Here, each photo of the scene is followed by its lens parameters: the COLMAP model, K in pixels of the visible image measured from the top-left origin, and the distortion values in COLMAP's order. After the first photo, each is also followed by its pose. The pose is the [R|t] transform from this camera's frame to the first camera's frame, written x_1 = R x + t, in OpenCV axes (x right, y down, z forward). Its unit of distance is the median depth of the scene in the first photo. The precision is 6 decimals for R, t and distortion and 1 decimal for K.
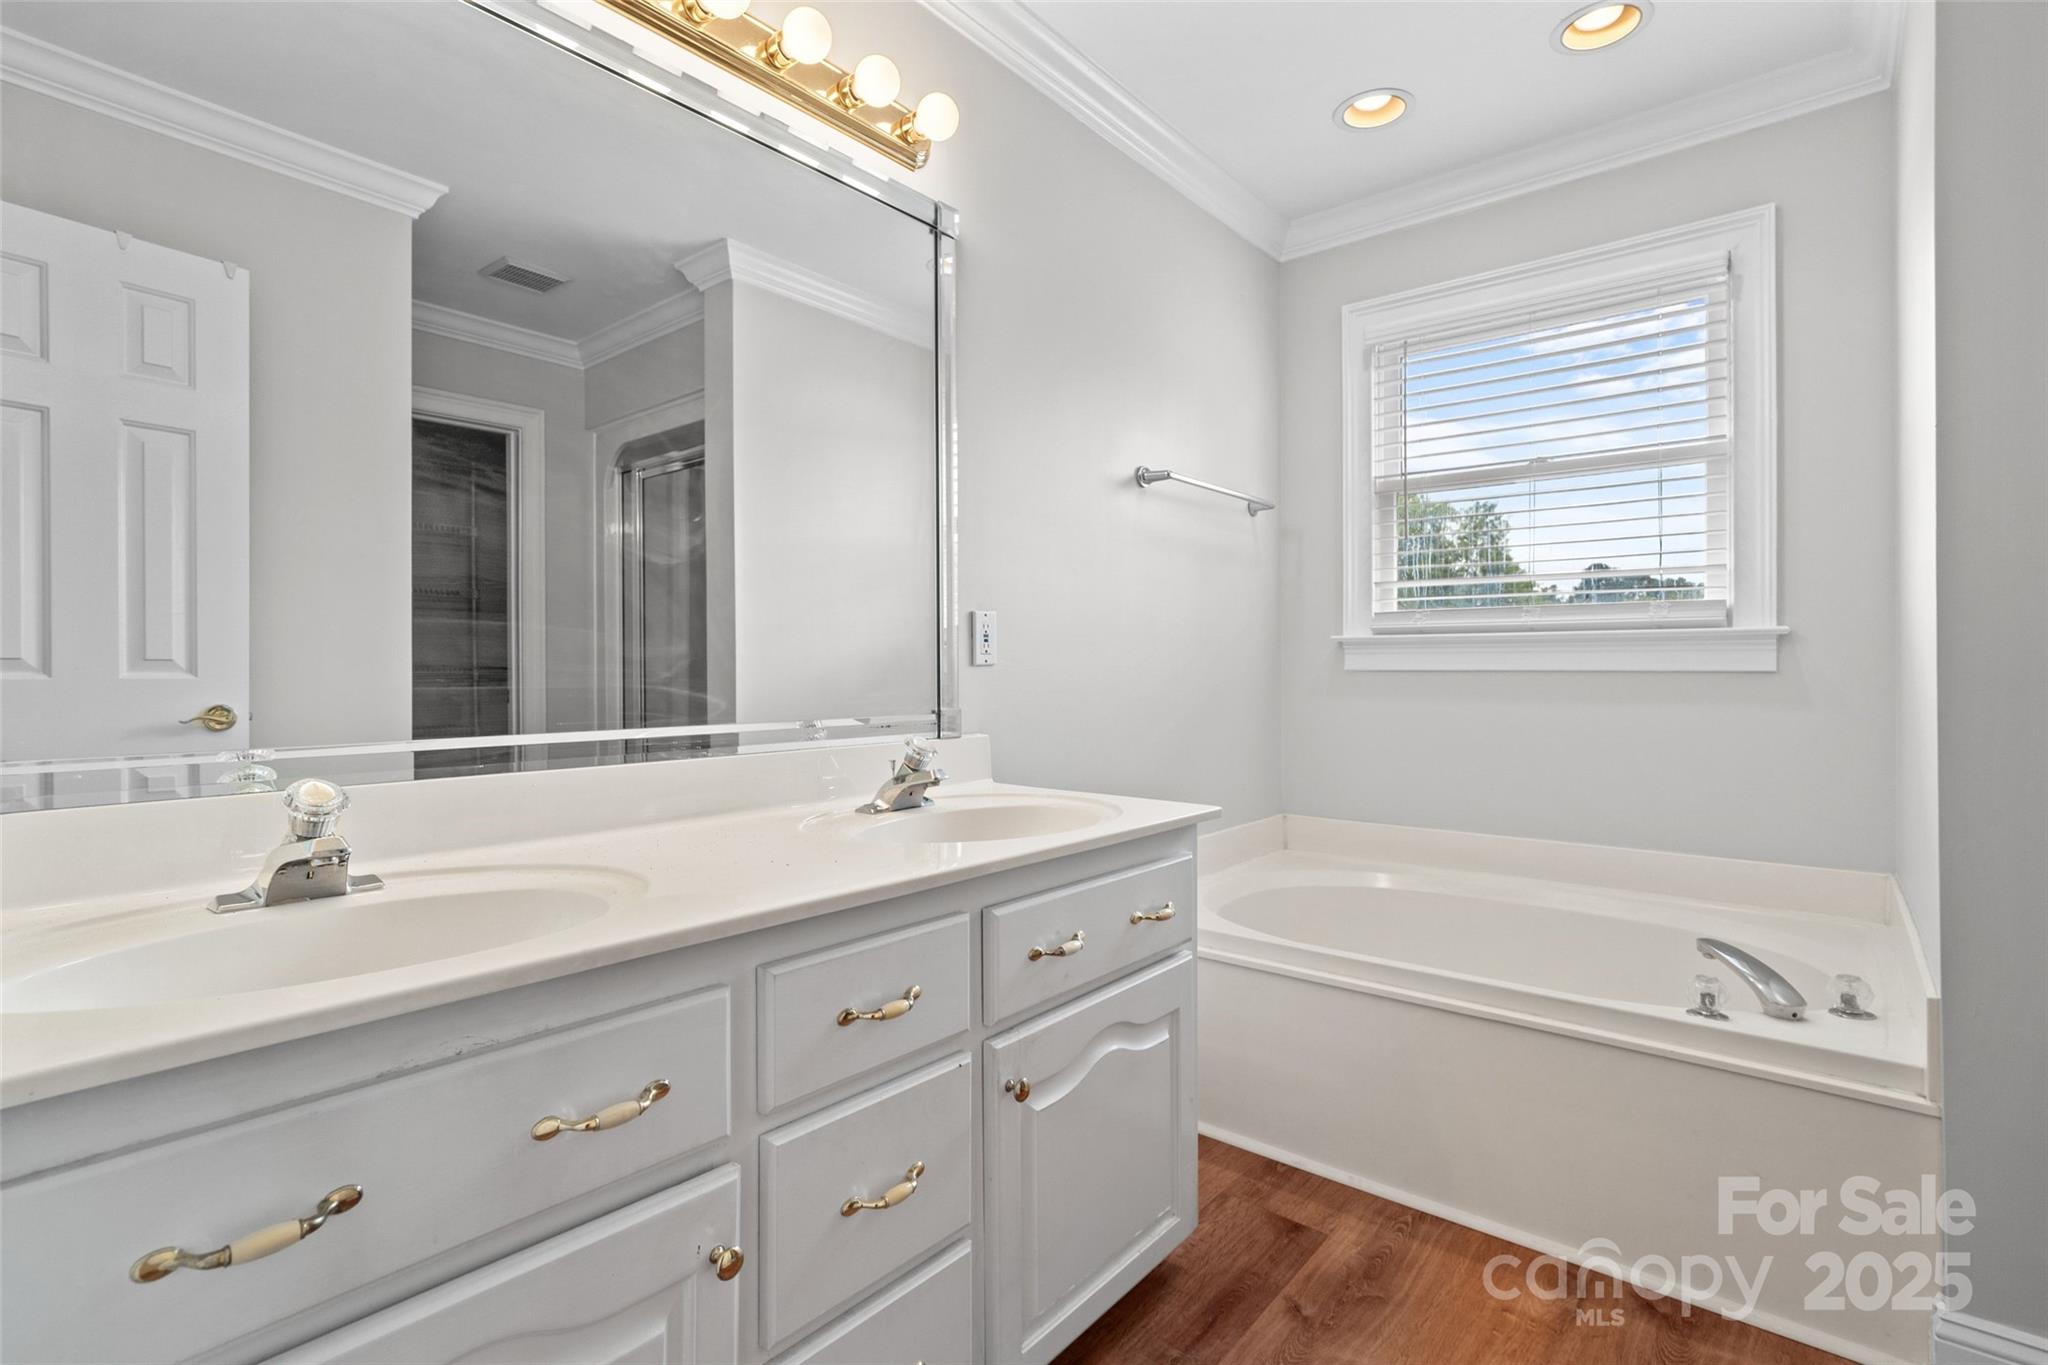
lens RADIAL K [[984.1, 0, 1015.5], [0, 984.1, 673.4], [0, 0, 1]] dist [-0.008097, 0.002610]
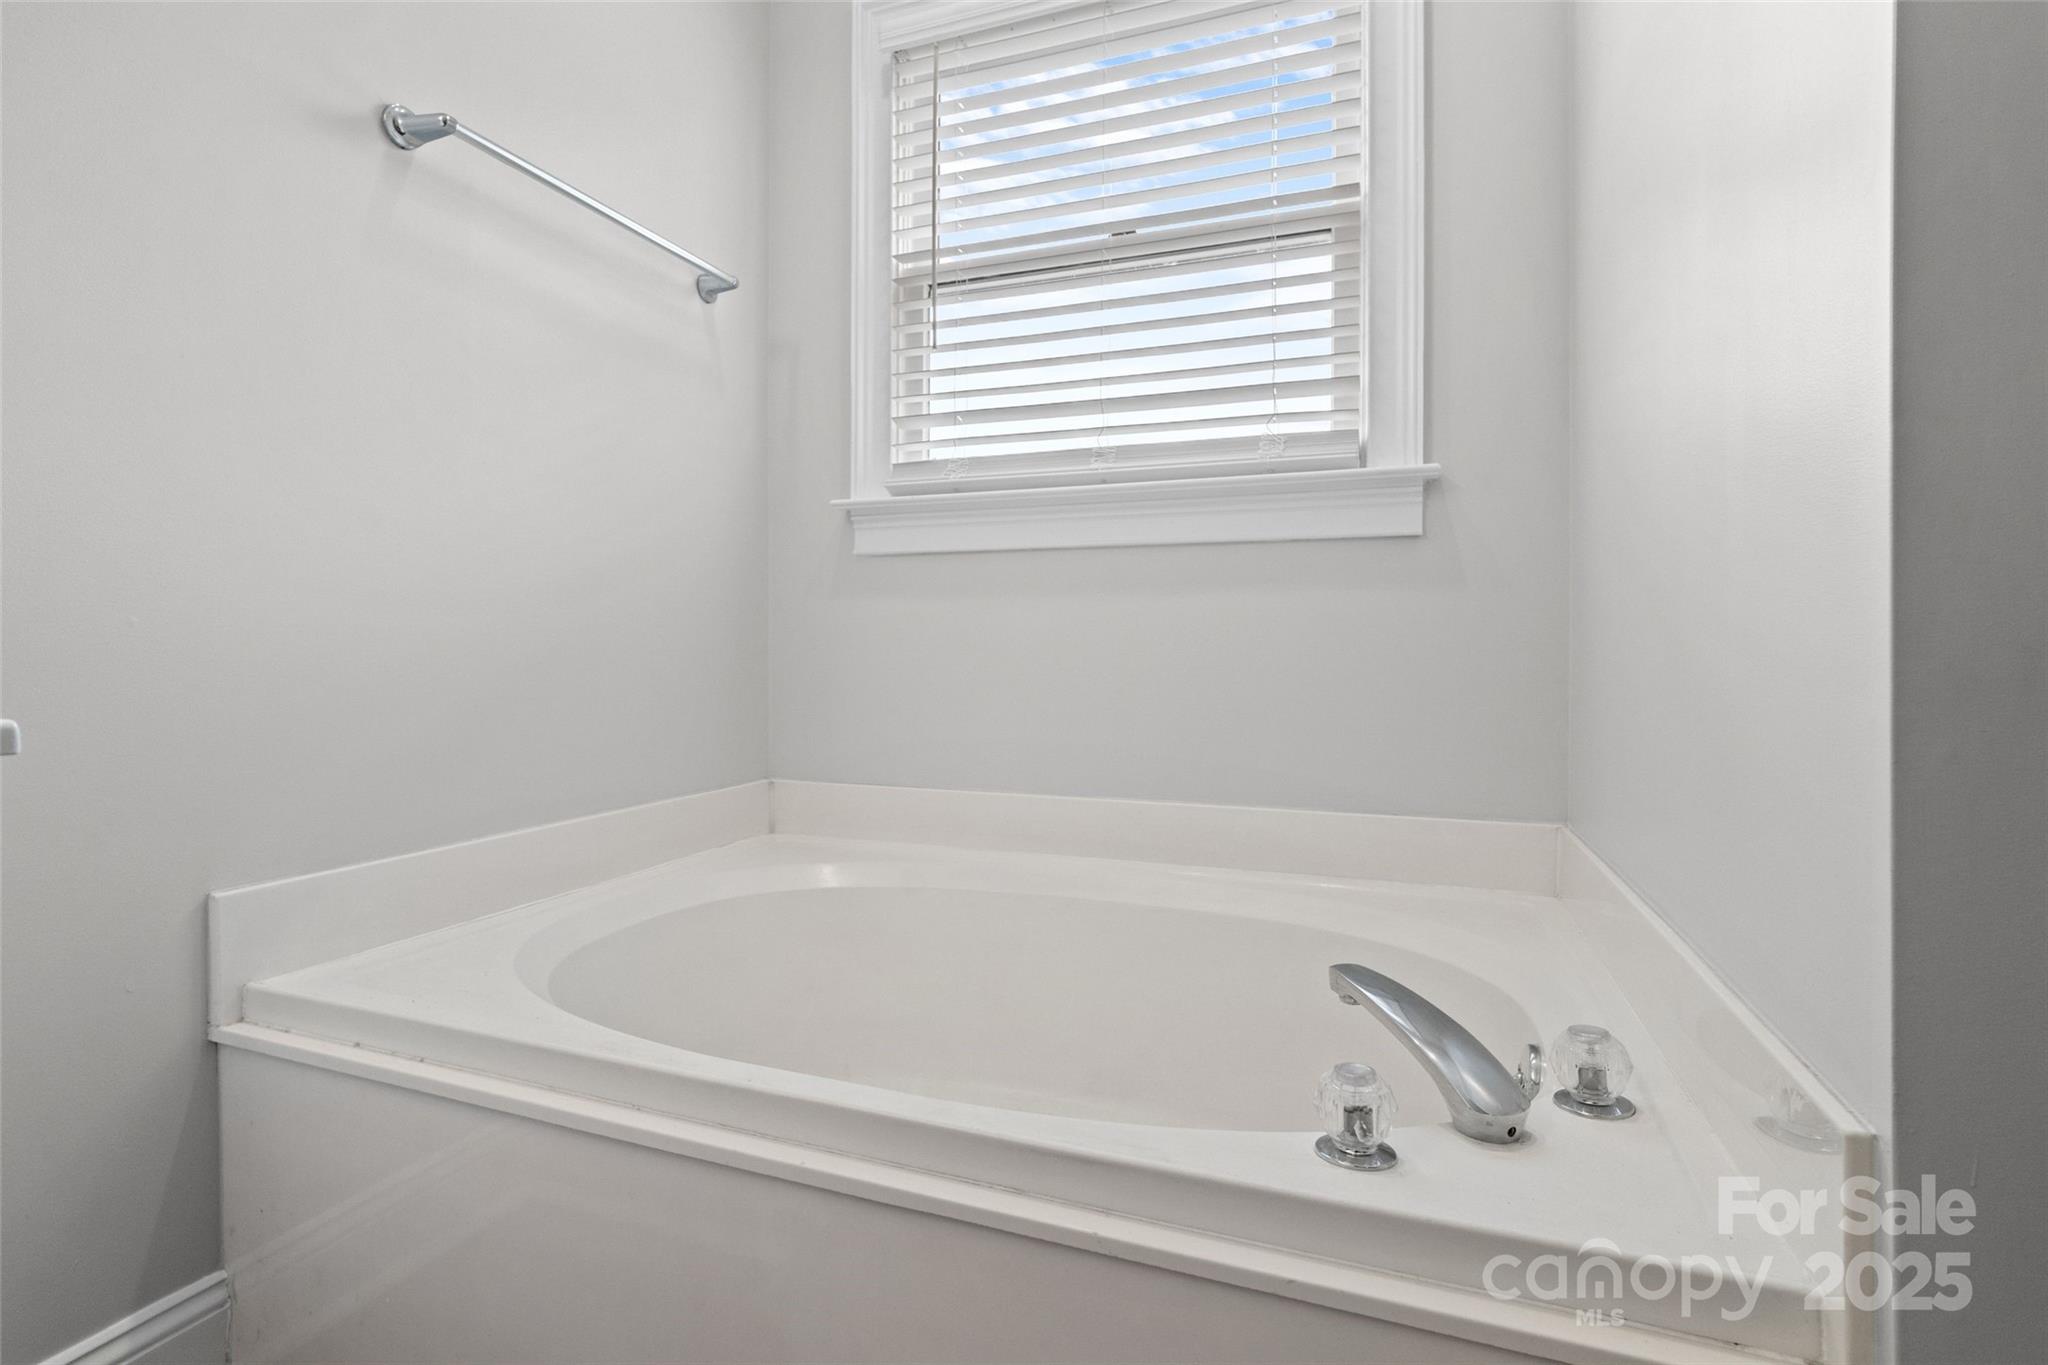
lens RADIAL K [[984.1, 0, 1028.3], [0, 984.1, 675.7], [0, 0, 1]] dist [-0.008097, 0.002610]
pose [[0.944084, -0.004823, 0.329669, 0.296456], [-0.001631, 0.999812, 0.019297, 0.083675], [-0.329700, -0.018756, 0.943900, 0.448699]]
